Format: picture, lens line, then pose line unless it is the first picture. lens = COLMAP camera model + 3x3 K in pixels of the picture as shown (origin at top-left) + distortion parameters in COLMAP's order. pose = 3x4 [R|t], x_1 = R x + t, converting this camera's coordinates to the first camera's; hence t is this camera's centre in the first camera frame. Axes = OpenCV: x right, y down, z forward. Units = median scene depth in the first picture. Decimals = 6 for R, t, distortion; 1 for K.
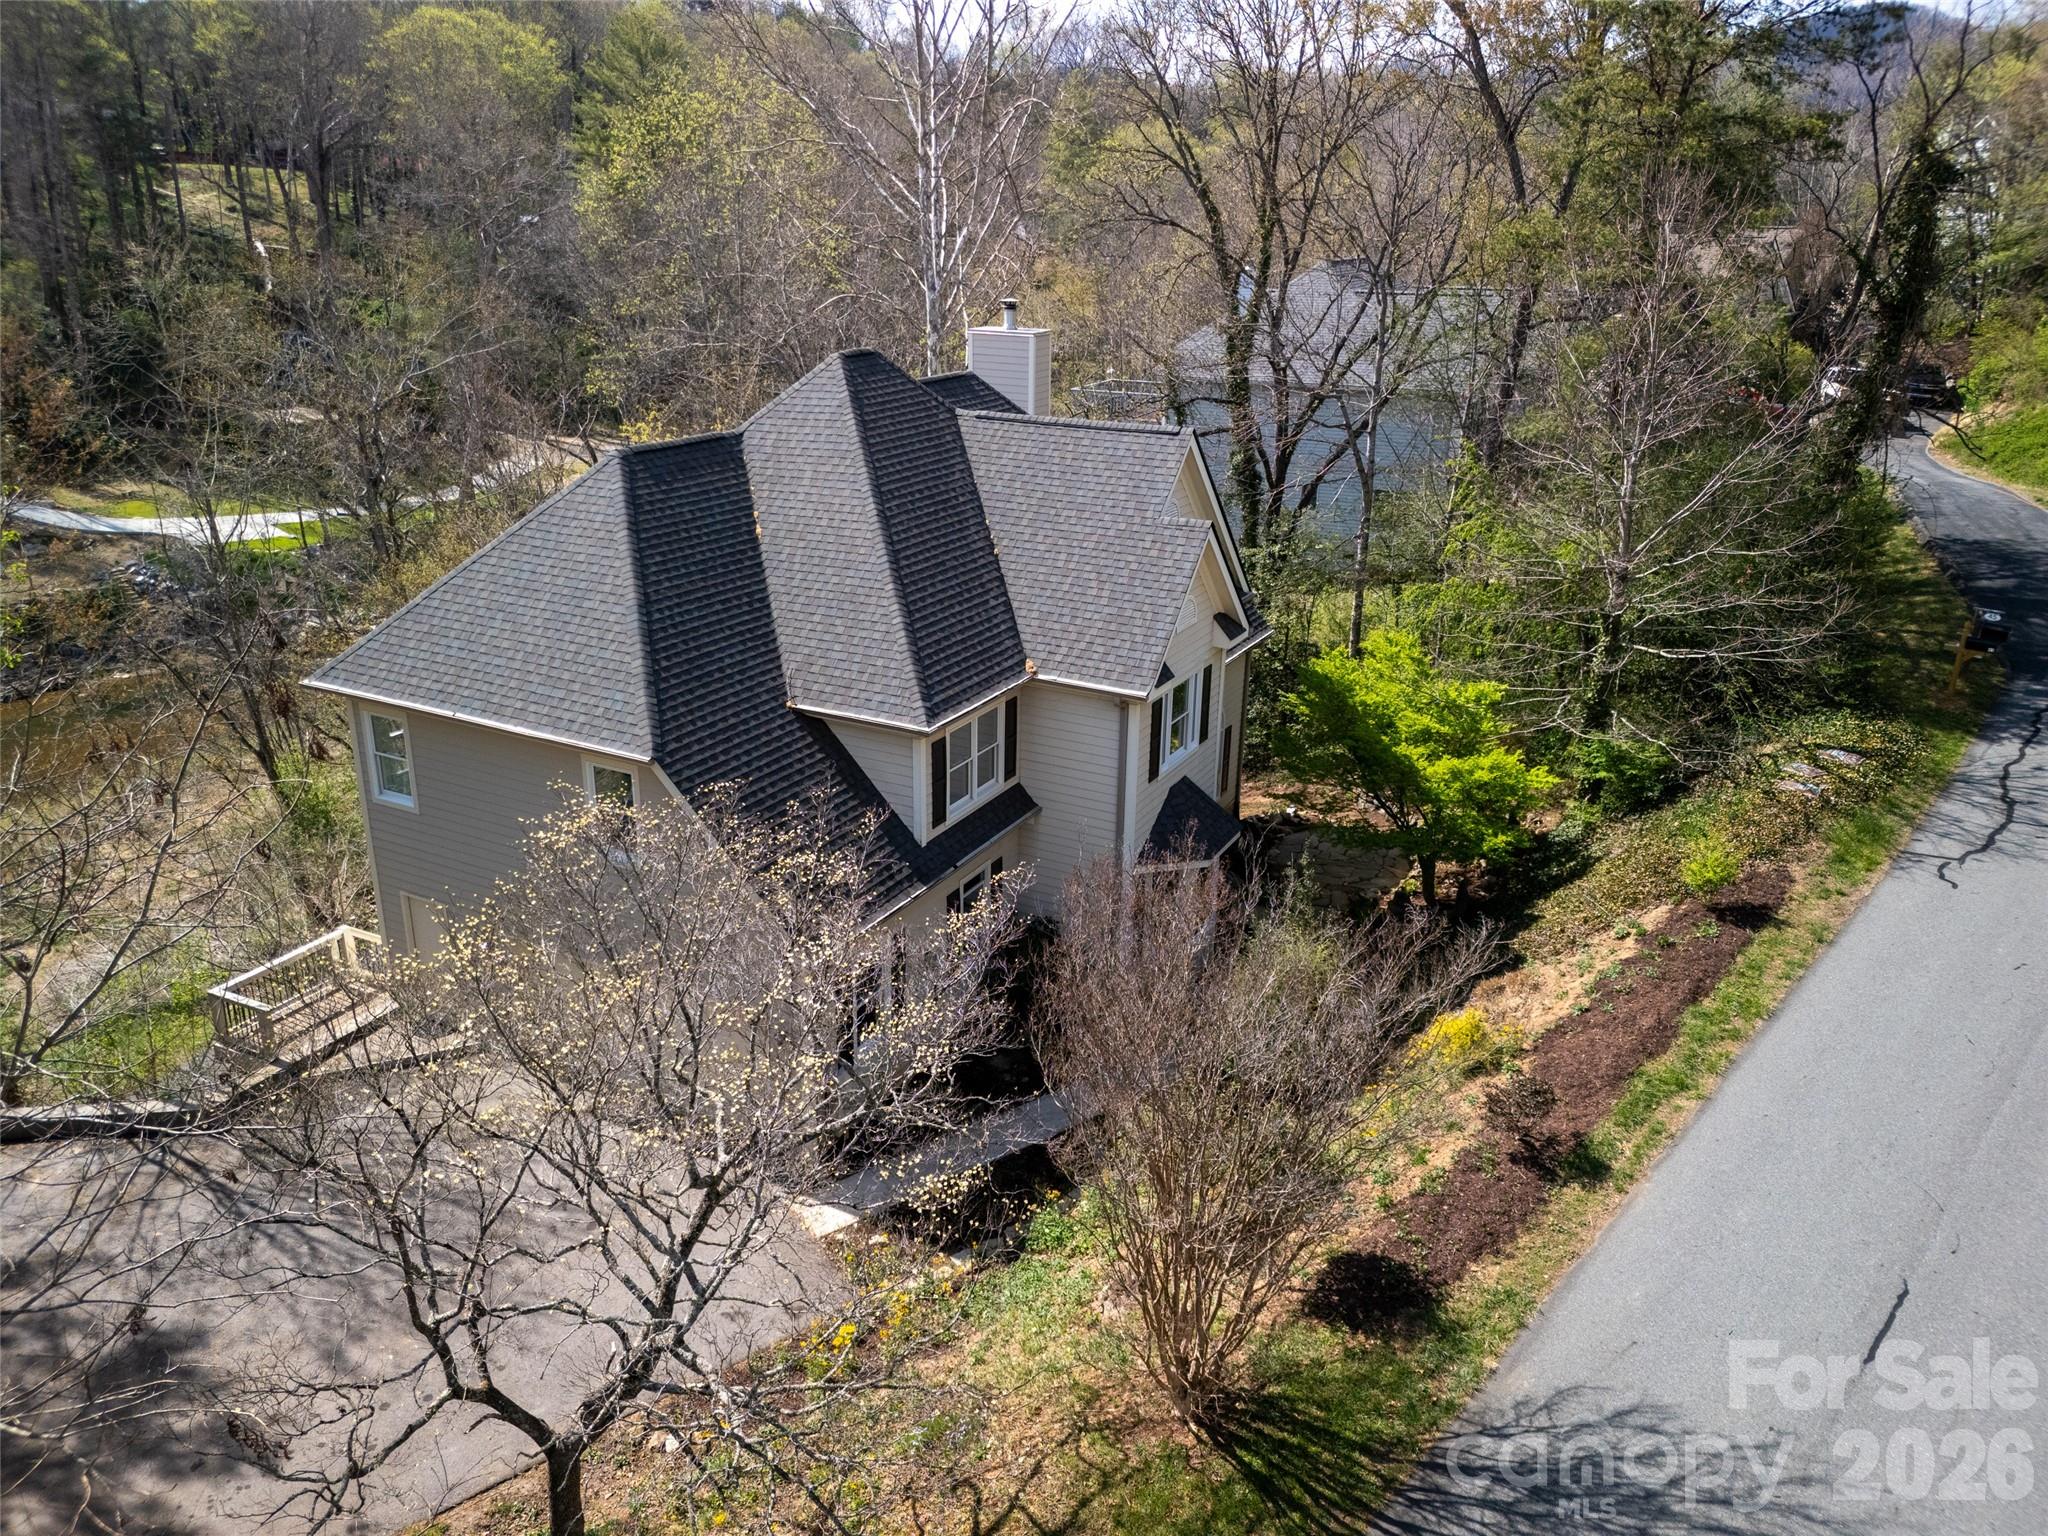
lens RADIAL K [[1615.7, 0, 868.6], [0, 1615.7, 767.3], [0, 0, 1]] dist [0.054118, -0.105763]
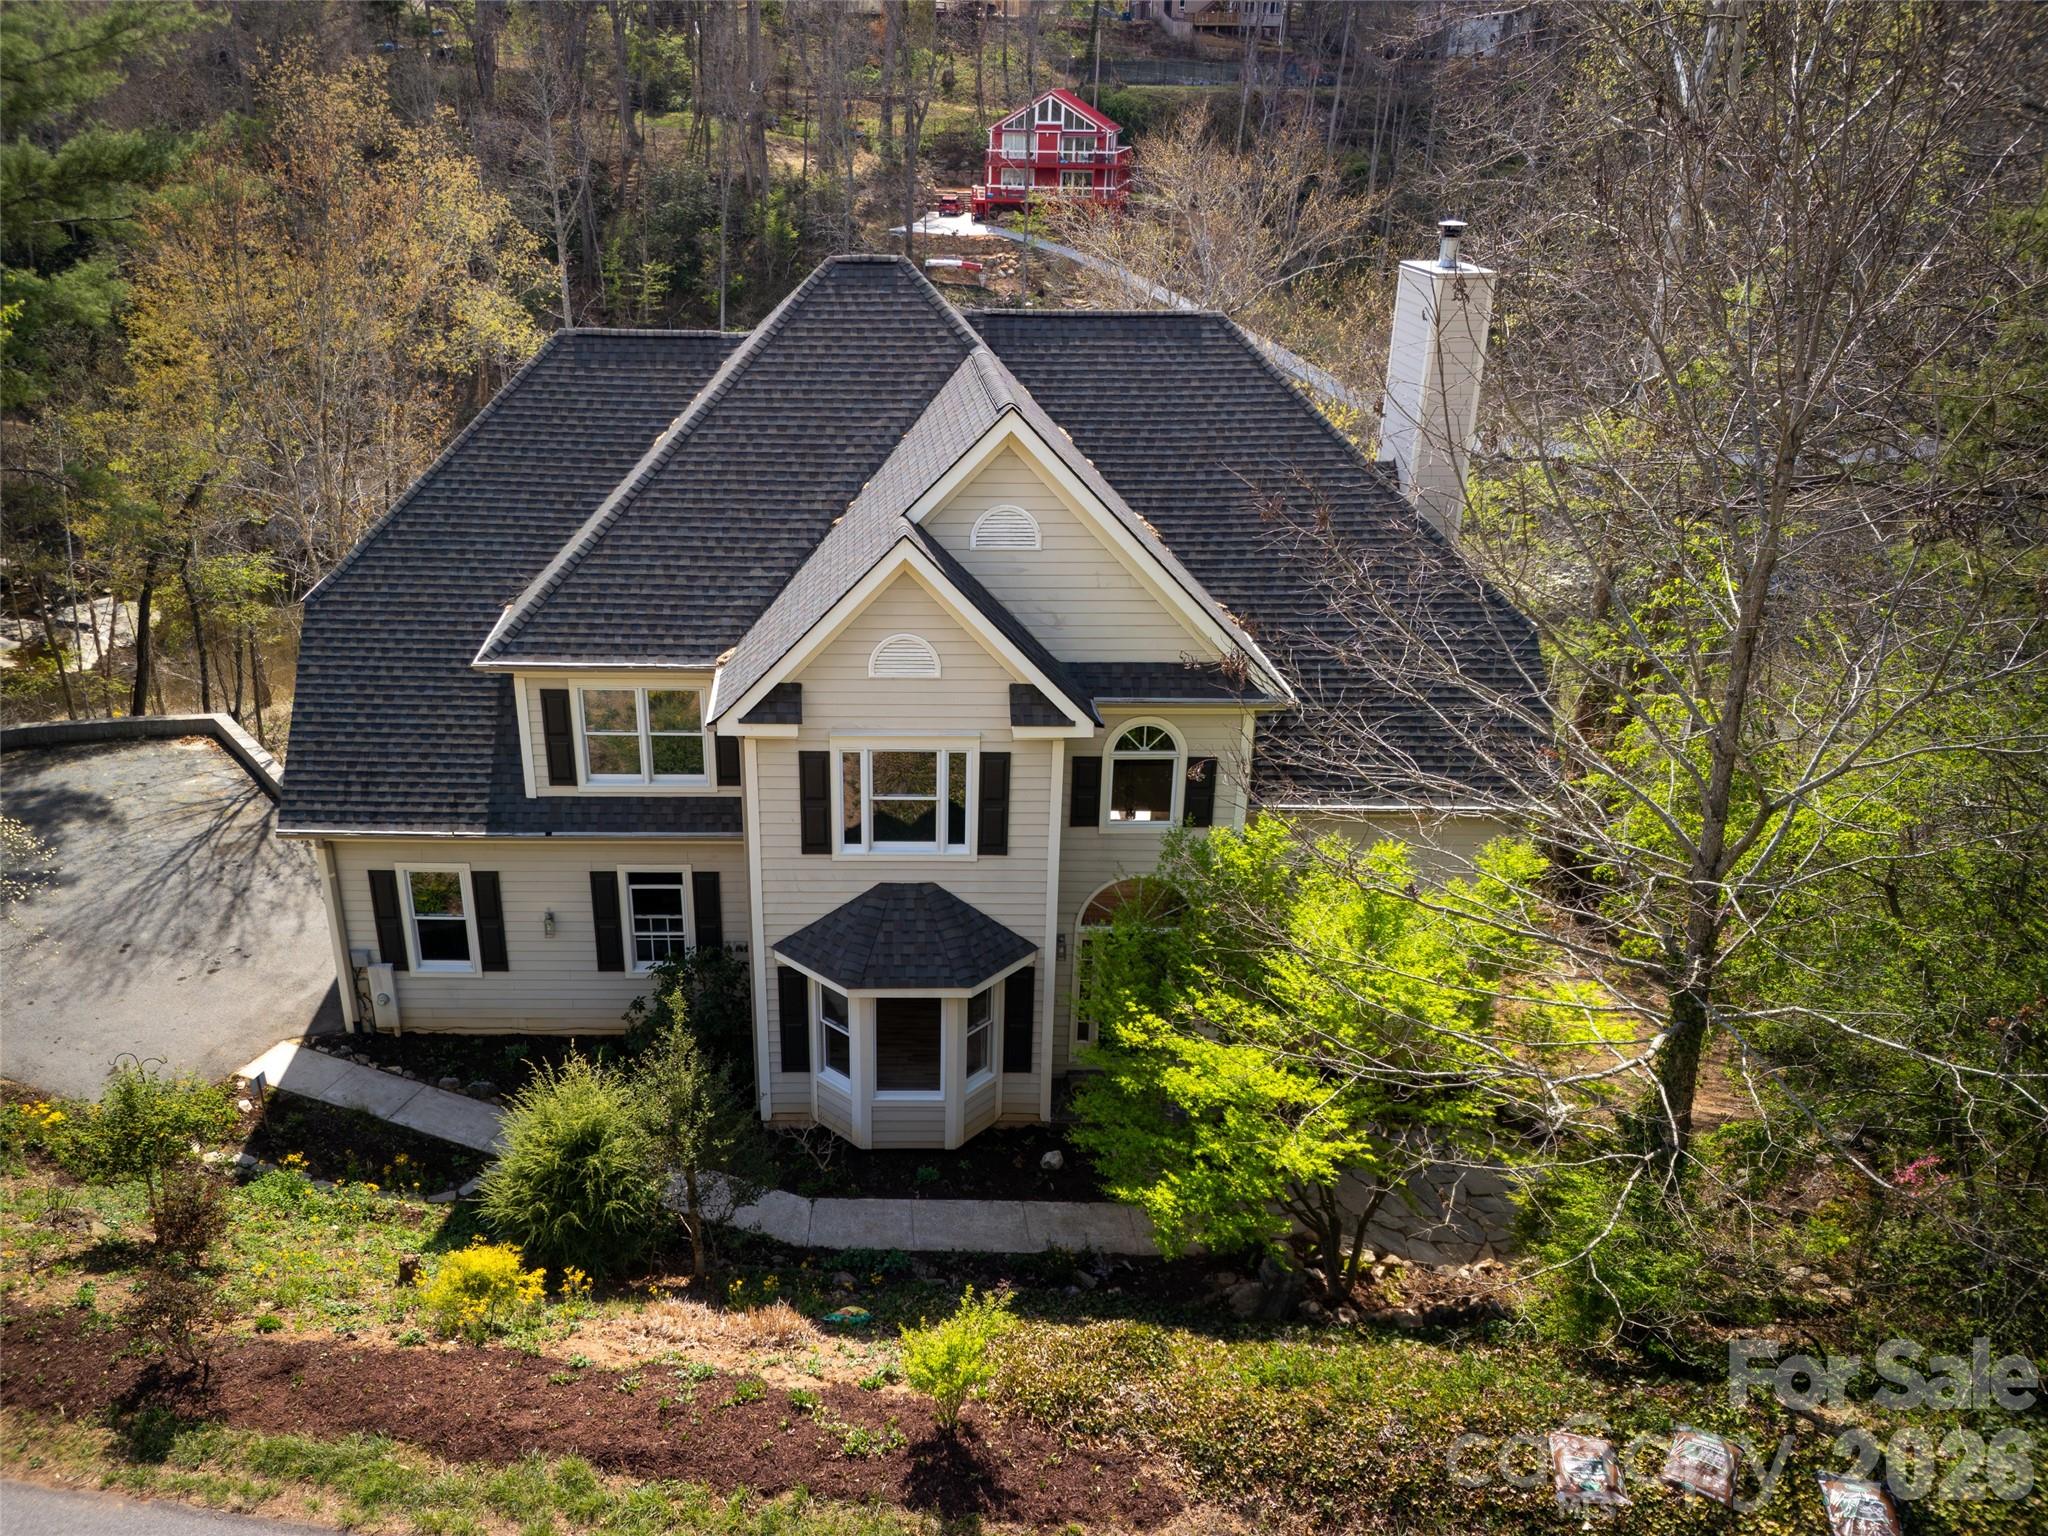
lens RADIAL K [[1615.7, 0, 868.6], [0, 1615.7, 767.3], [0, 0, 1]] dist [0.054118, -0.105763]
pose [[0.493330, 0.360359, -0.791686, 0.834486], [-0.275911, 0.927977, 0.250464, -0.244725], [0.824923, 0.094874, 0.557226, 0.652177]]
